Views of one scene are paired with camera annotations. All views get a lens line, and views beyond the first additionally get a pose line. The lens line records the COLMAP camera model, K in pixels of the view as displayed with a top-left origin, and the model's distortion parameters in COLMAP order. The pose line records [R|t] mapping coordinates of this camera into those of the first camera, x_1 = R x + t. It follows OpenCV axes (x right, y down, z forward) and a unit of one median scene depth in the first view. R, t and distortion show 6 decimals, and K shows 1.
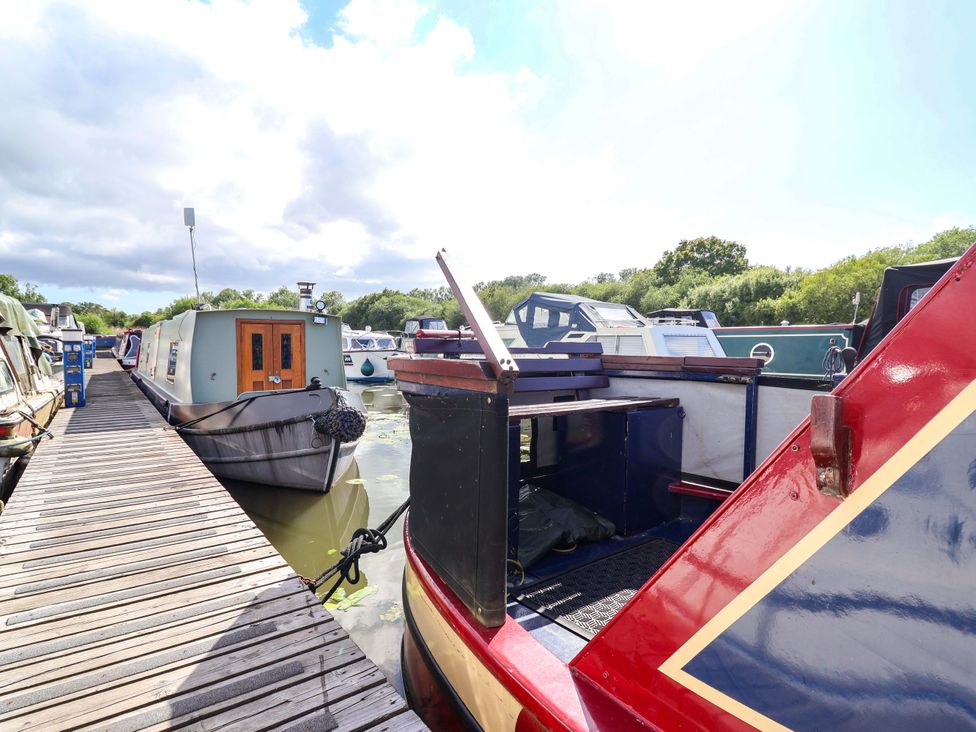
lens RADIAL K [[483.4, 0, 463.1], [0, 483.4, 382.8], [0, 0, 1]] dist [-0.002197, -0.001293]
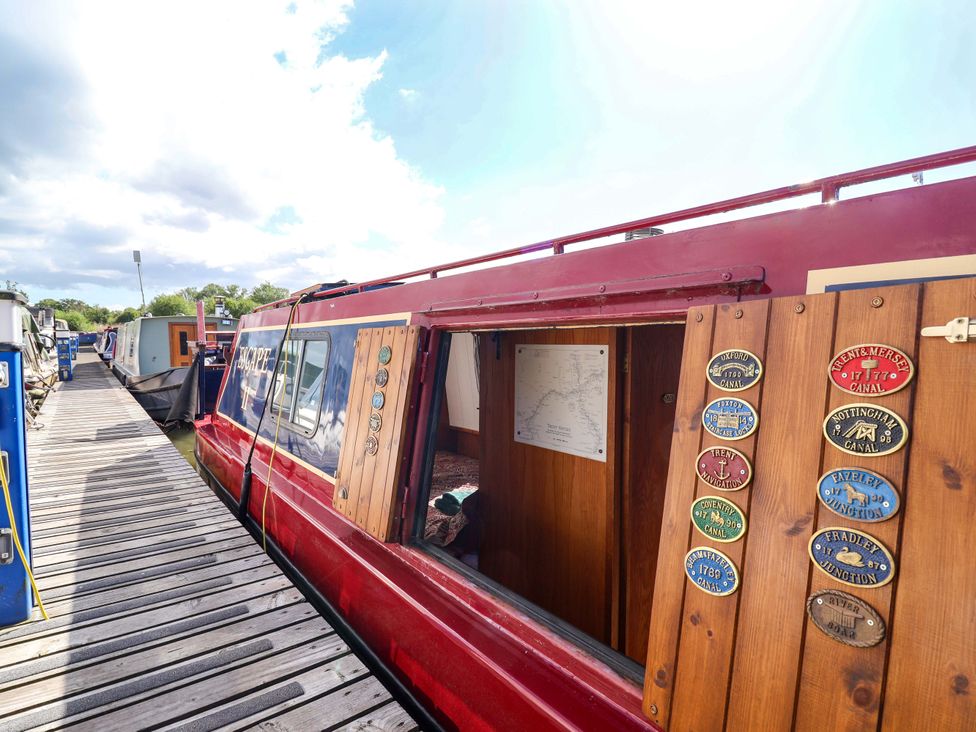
lens RADIAL K [[507.1, 0, 483.2], [0, 507.1, 363.9], [0, 0, 1]] dist [-0.002700, -0.008297]
pose [[0.999575, -0.010066, 0.027374, 0.200799], [0.010822, 0.999560, -0.027606, 0.024108], [-0.027084, 0.027891, 0.999244, -0.268253]]
